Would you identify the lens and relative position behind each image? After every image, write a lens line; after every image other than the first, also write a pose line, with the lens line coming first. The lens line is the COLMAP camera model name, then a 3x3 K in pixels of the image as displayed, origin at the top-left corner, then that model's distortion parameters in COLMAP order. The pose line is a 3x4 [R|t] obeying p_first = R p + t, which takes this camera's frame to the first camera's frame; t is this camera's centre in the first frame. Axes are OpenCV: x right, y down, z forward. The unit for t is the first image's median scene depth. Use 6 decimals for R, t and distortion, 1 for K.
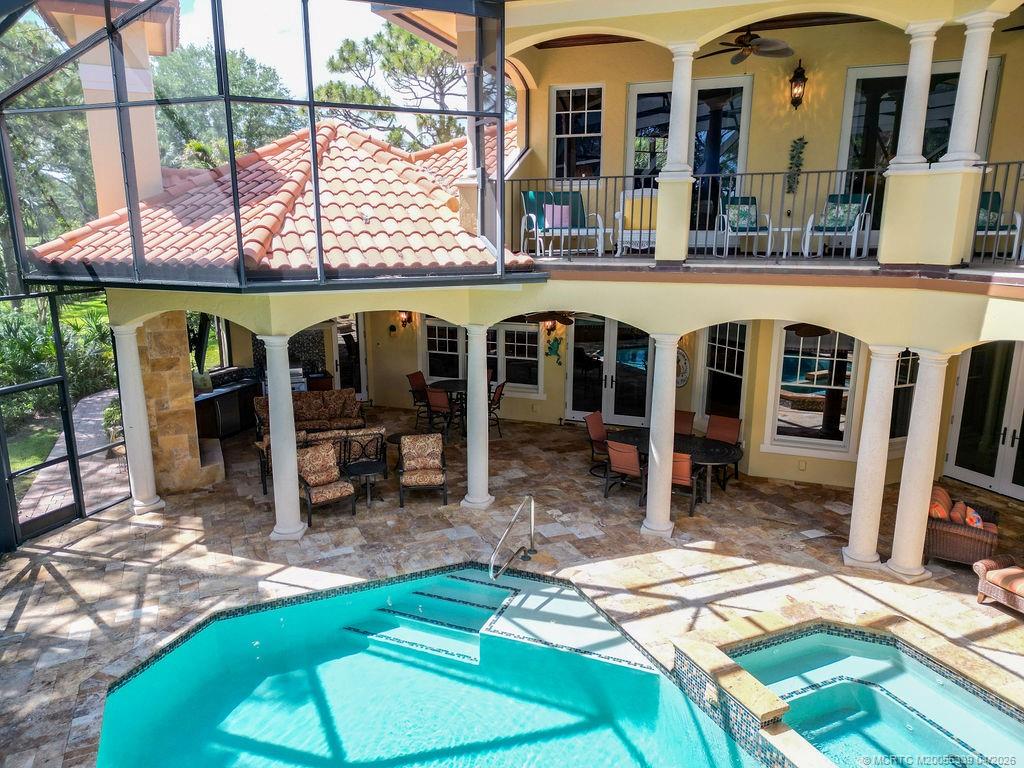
lens RADIAL K [[710.1, 0, 511.1], [0, 710.1, 382.1], [0, 0, 1]] dist [0.036033, -0.002194]
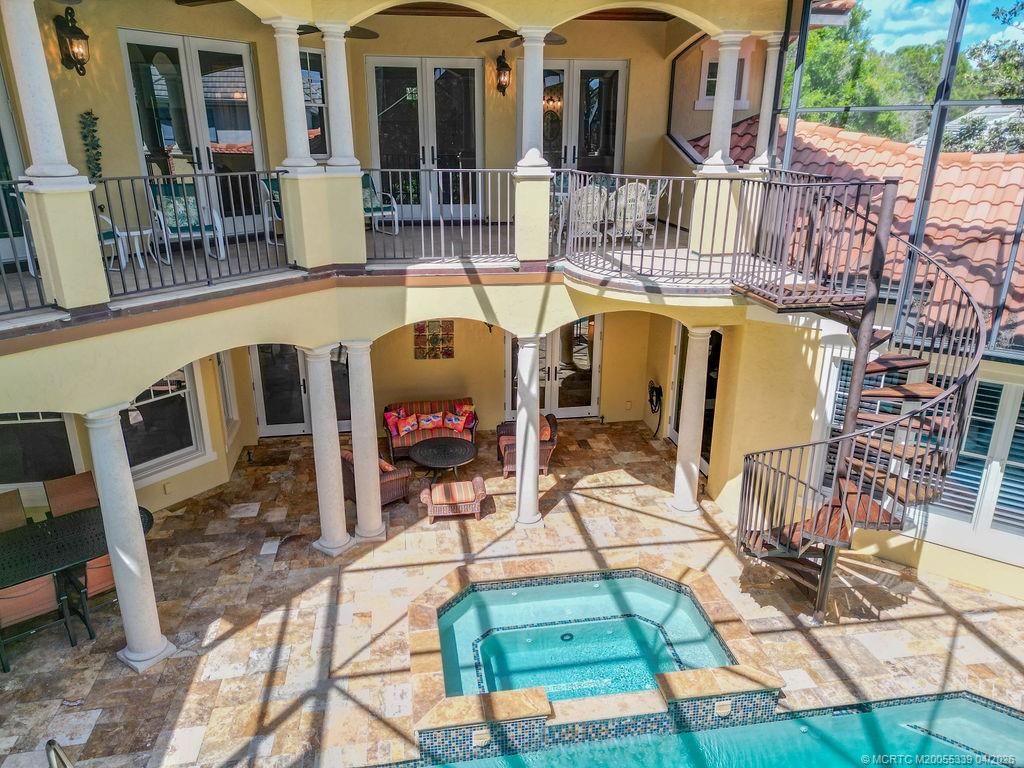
lens RADIAL K [[710.1, 0, 511.1], [0, 710.1, 382.1], [0, 0, 1]] dist [0.036033, -0.002194]
pose [[0.257682, -0.315263, 0.913351, -0.355764], [0.210733, 0.940854, 0.265303, -0.218305], [-0.942969, 0.124110, 0.308878, 0.450859]]
